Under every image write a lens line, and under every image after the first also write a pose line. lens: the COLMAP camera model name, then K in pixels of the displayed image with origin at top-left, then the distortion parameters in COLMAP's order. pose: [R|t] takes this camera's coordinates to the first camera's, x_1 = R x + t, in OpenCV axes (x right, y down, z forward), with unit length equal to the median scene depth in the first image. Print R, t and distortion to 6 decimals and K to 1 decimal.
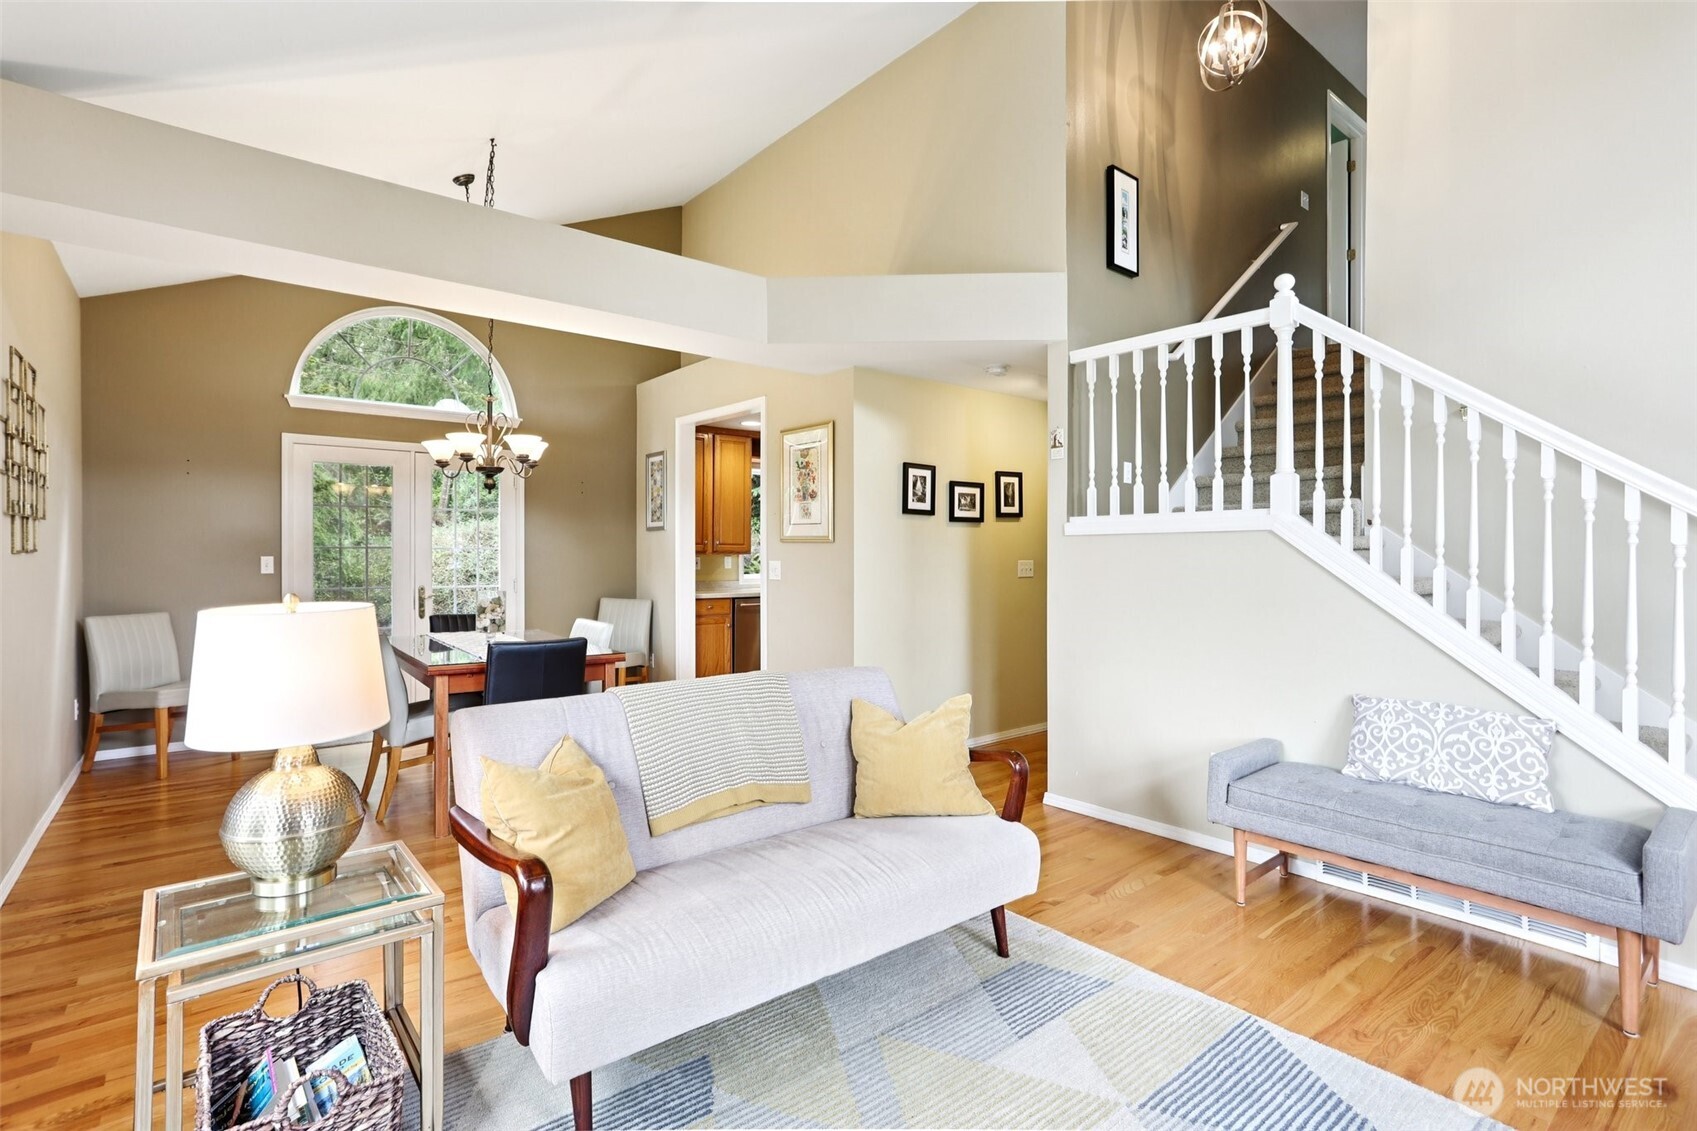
lens RADIAL K [[818.4, 0, 857.5], [0, 818.4, 559.3], [0, 0, 1]] dist [-0.044877, 0.020281]
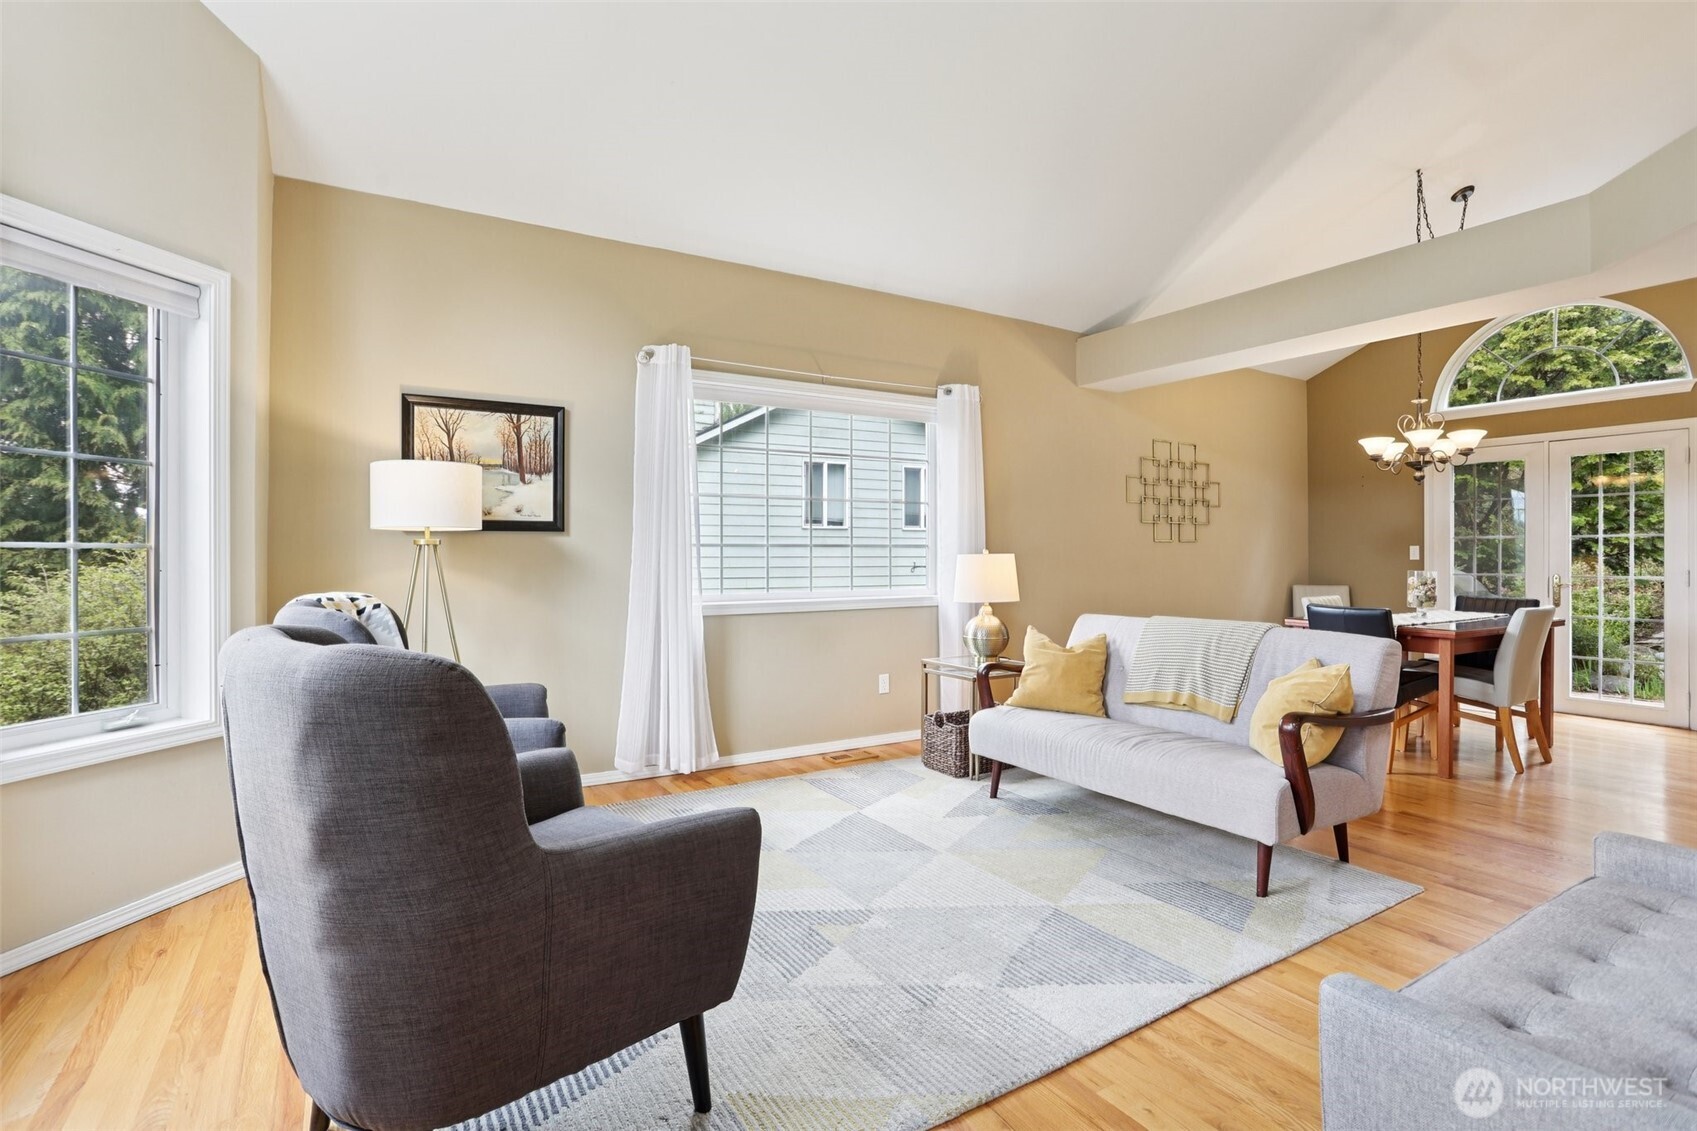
lens RADIAL K [[818.4, 0, 832.1], [0, 818.4, 555.4], [0, 0, 1]] dist [-0.044877, 0.020281]
pose [[-0.149862, -0.004458, -0.988697, 0.694418], [-0.009801, 0.999947, -0.003023, 0.025881], [0.988658, 0.009238, -0.149898, 0.312095]]
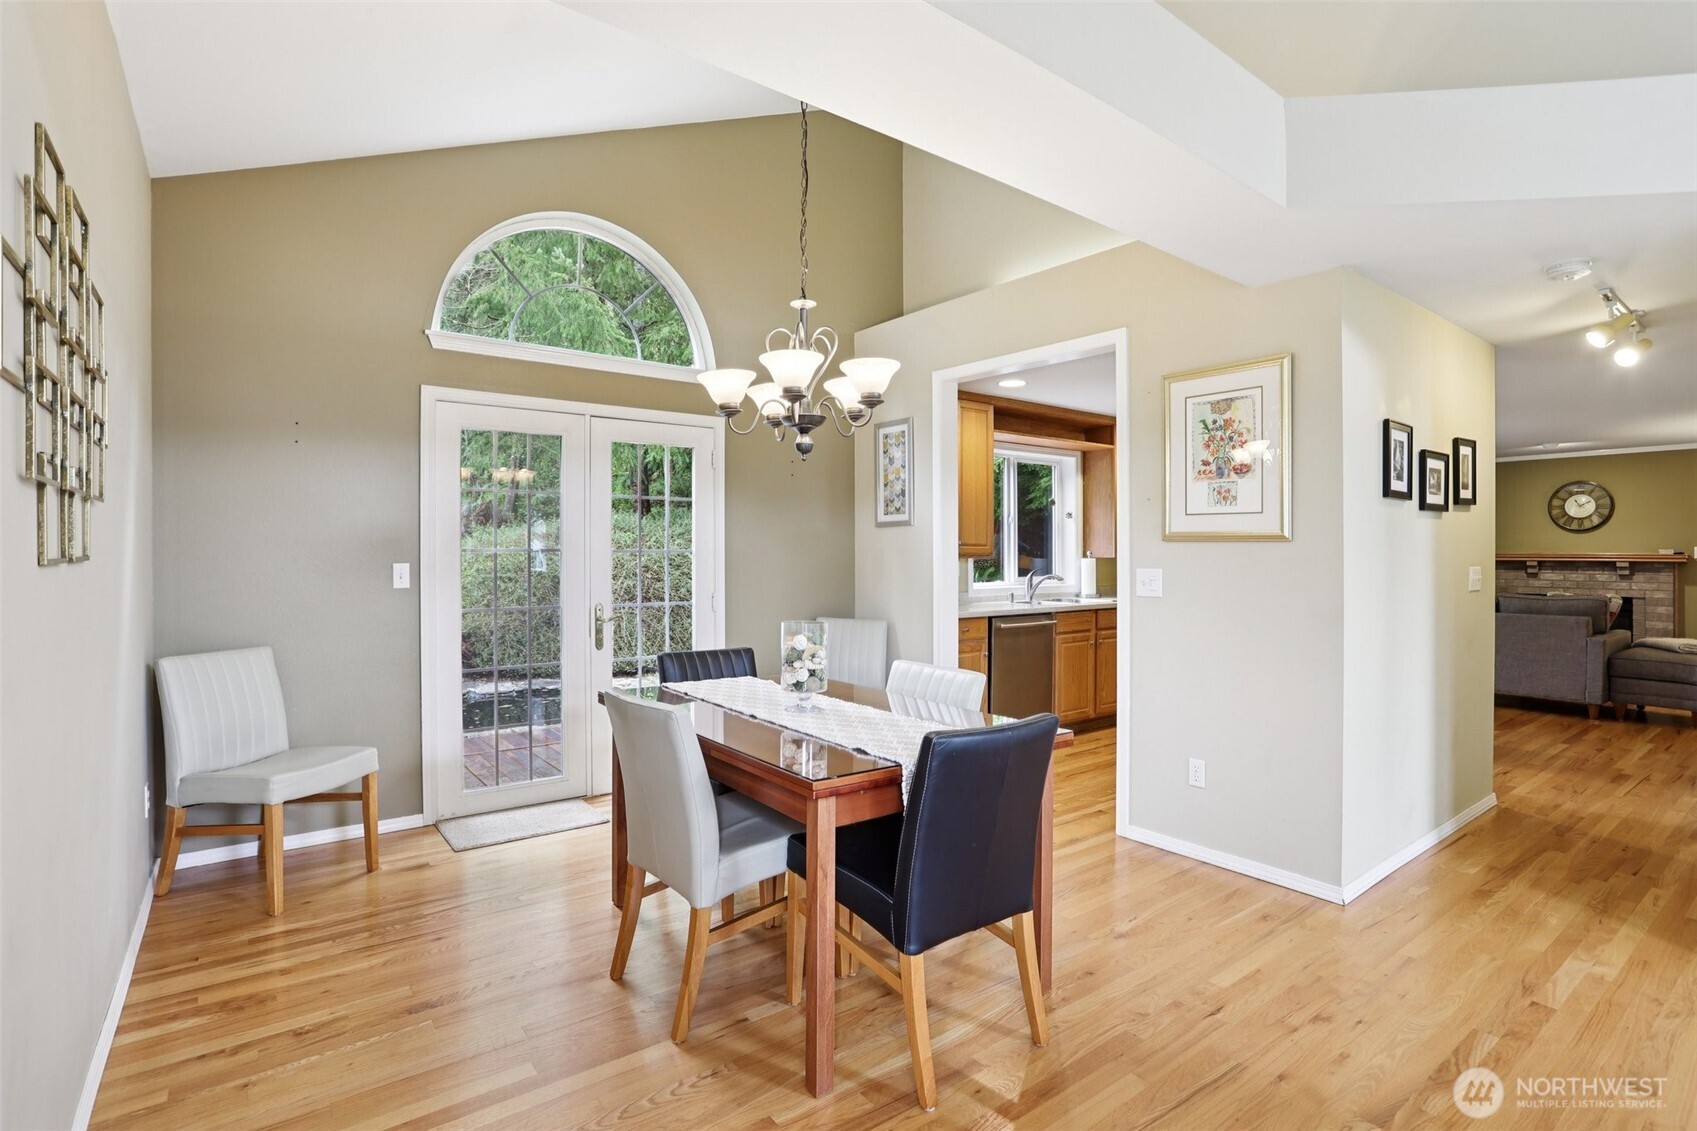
lens RADIAL K [[818.4, 0, 837.5], [0, 818.4, 560.9], [0, 0, 1]] dist [-0.044877, 0.020281]
pose [[0.998991, -0.001214, -0.044903, -0.355995], [0.001257, 0.999999, 0.000920, -0.006425], [0.044902, -0.000975, 0.998991, 0.345158]]
